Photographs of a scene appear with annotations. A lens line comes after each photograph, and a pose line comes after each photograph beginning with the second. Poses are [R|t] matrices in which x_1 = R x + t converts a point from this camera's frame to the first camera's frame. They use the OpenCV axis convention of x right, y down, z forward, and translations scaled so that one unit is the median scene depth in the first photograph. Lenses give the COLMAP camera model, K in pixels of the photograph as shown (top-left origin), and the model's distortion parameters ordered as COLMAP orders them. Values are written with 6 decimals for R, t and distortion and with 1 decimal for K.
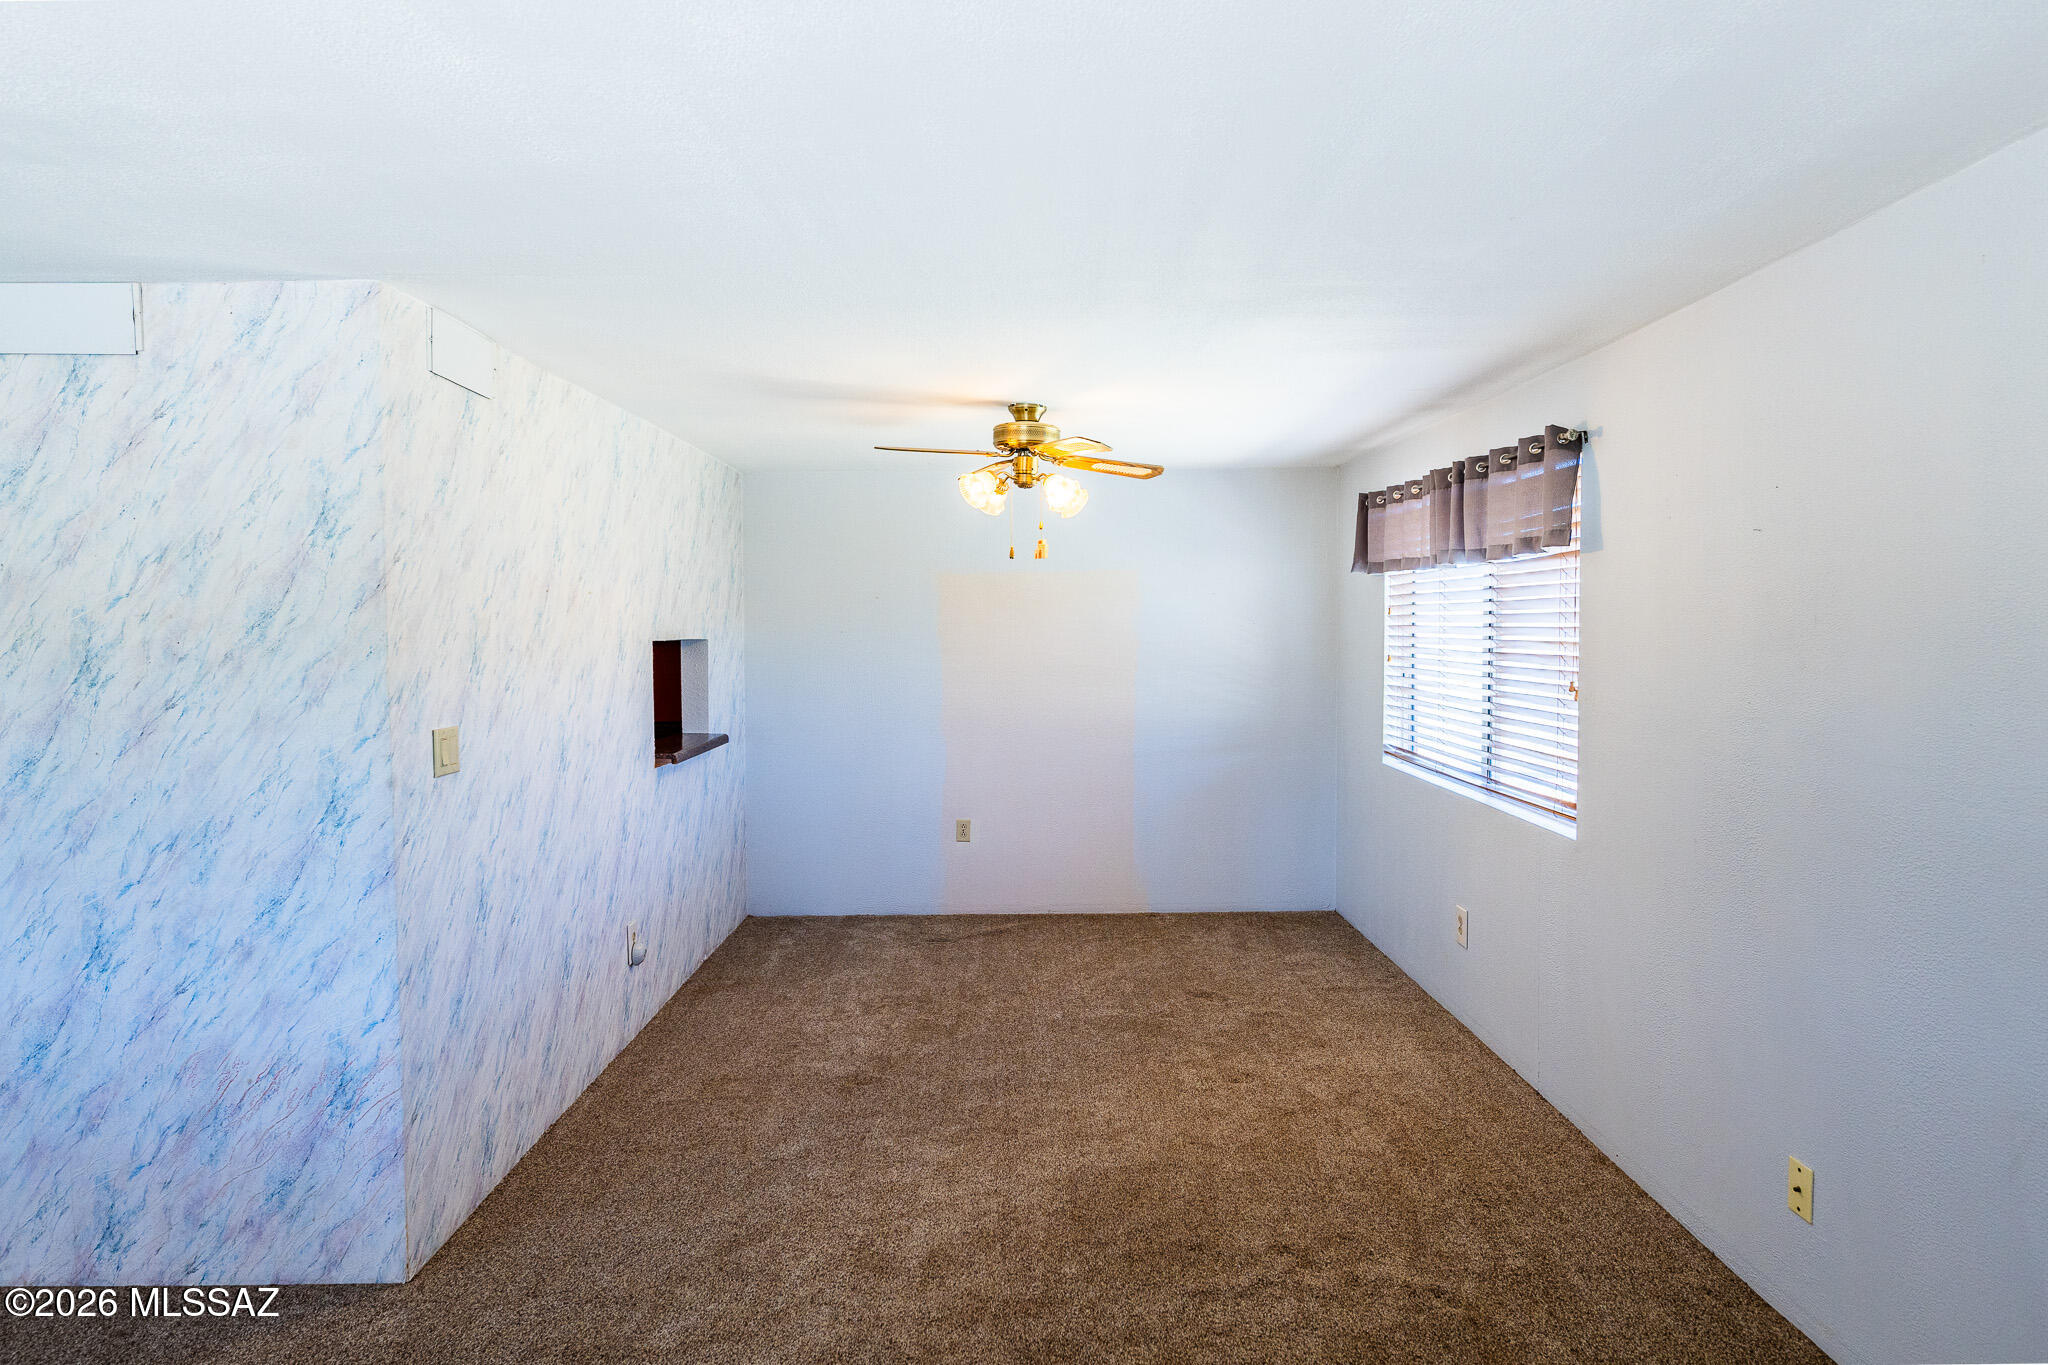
lens RADIAL K [[1149.0, 0, 1022.8], [0, 1149.0, 673.6], [0, 0, 1]] dist [-0.000985, -0.001301]
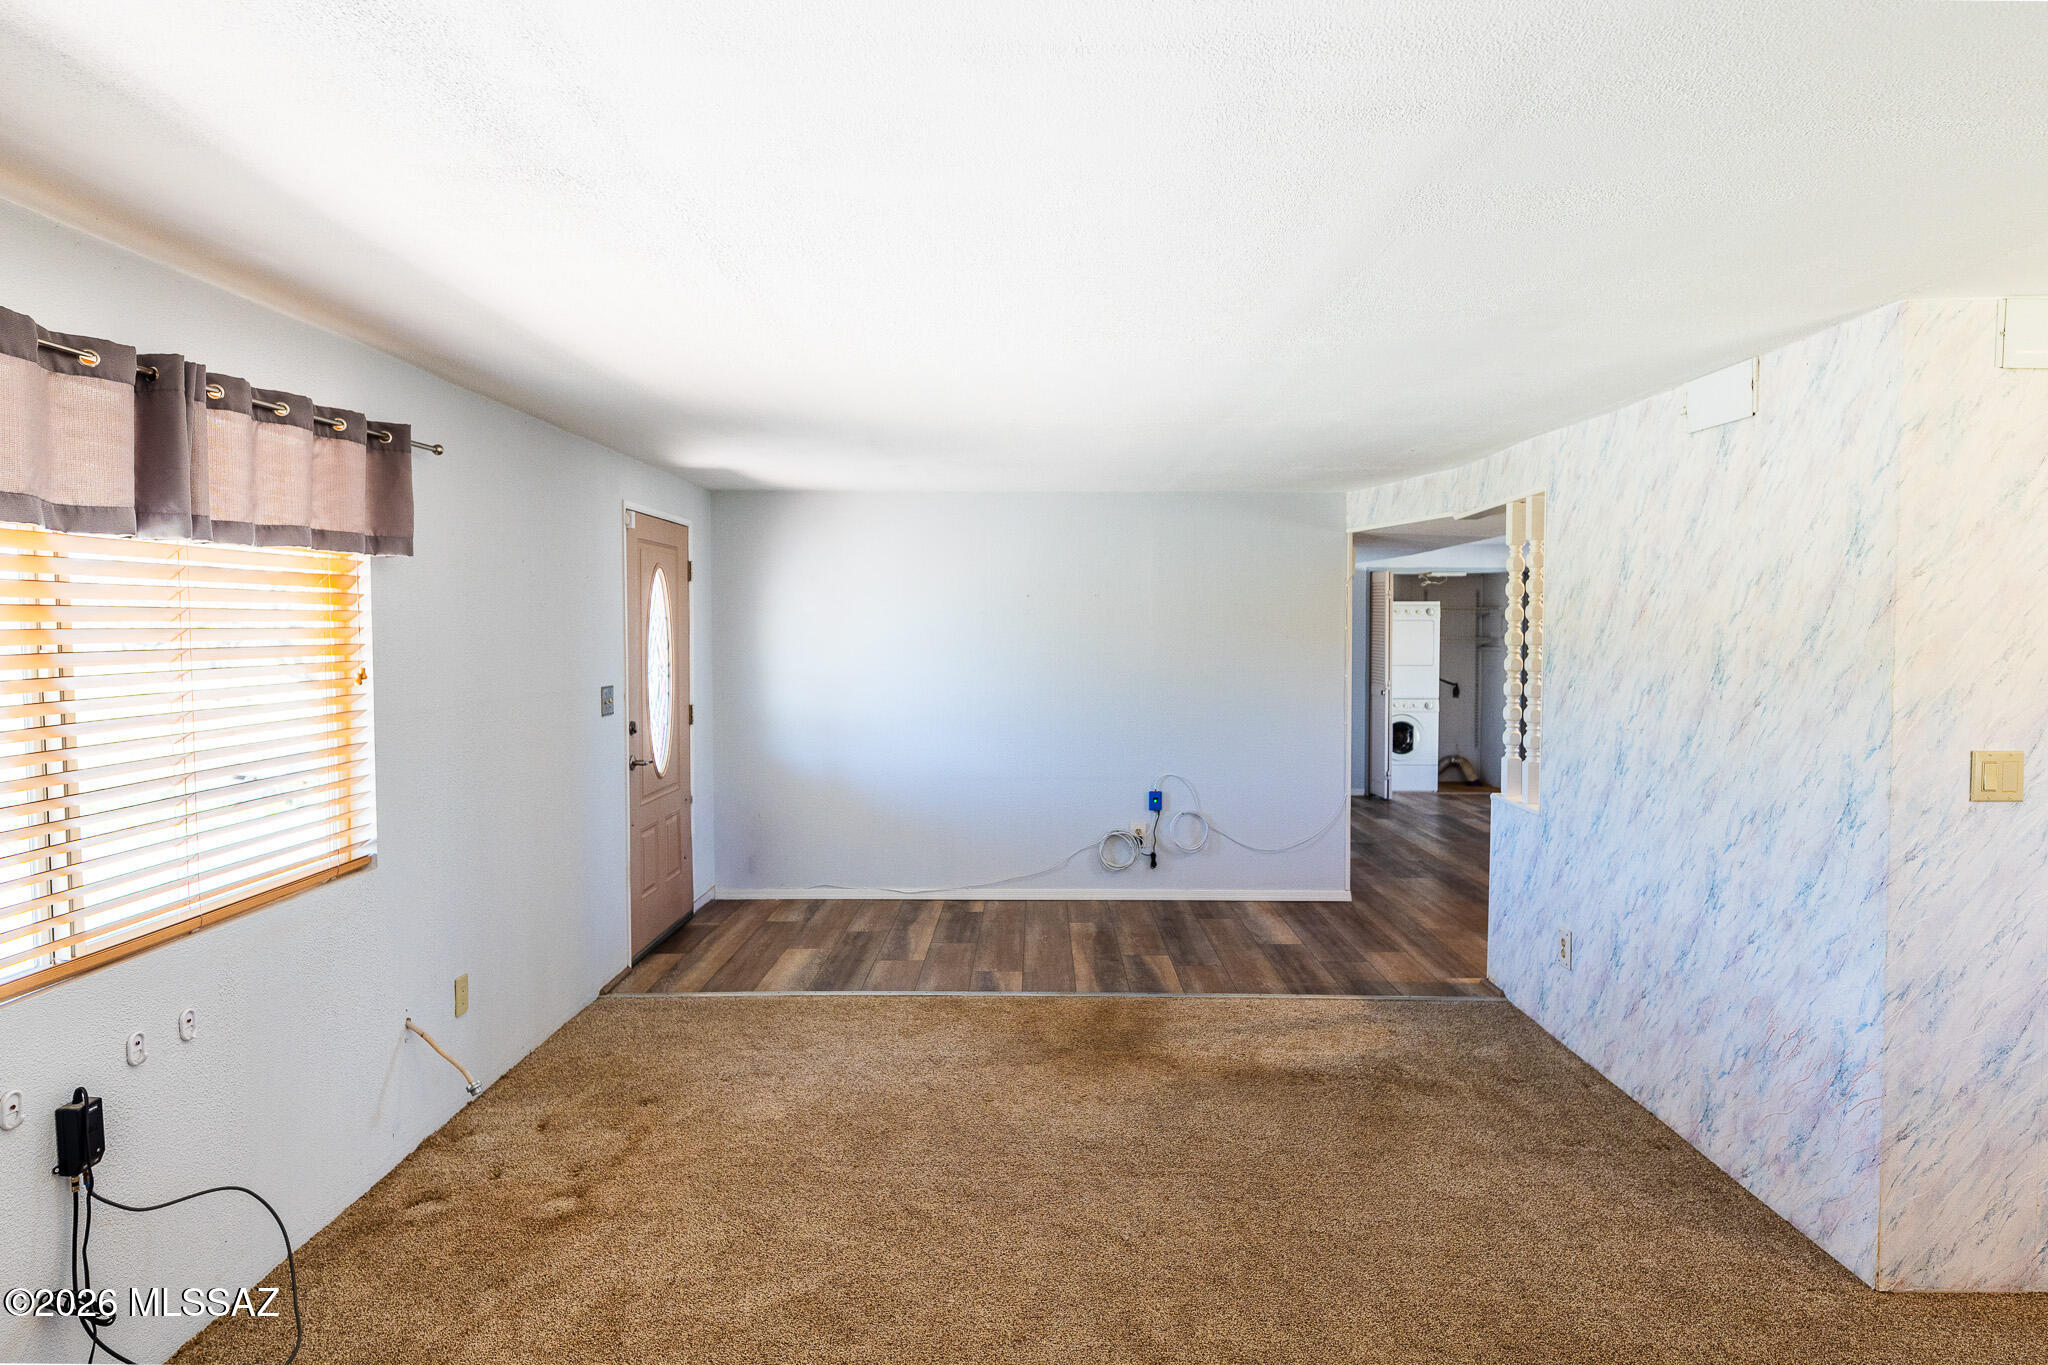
lens RADIAL K [[1149.0, 0, 1031.9], [0, 1149.0, 682.4], [0, 0, 1]] dist [-0.000985, -0.001301]
pose [[-0.015484, 0.053447, -0.998451, 0.461514], [-0.047561, 0.997401, 0.054128, -0.022676], [0.998748, 0.048326, -0.012902, 0.249702]]
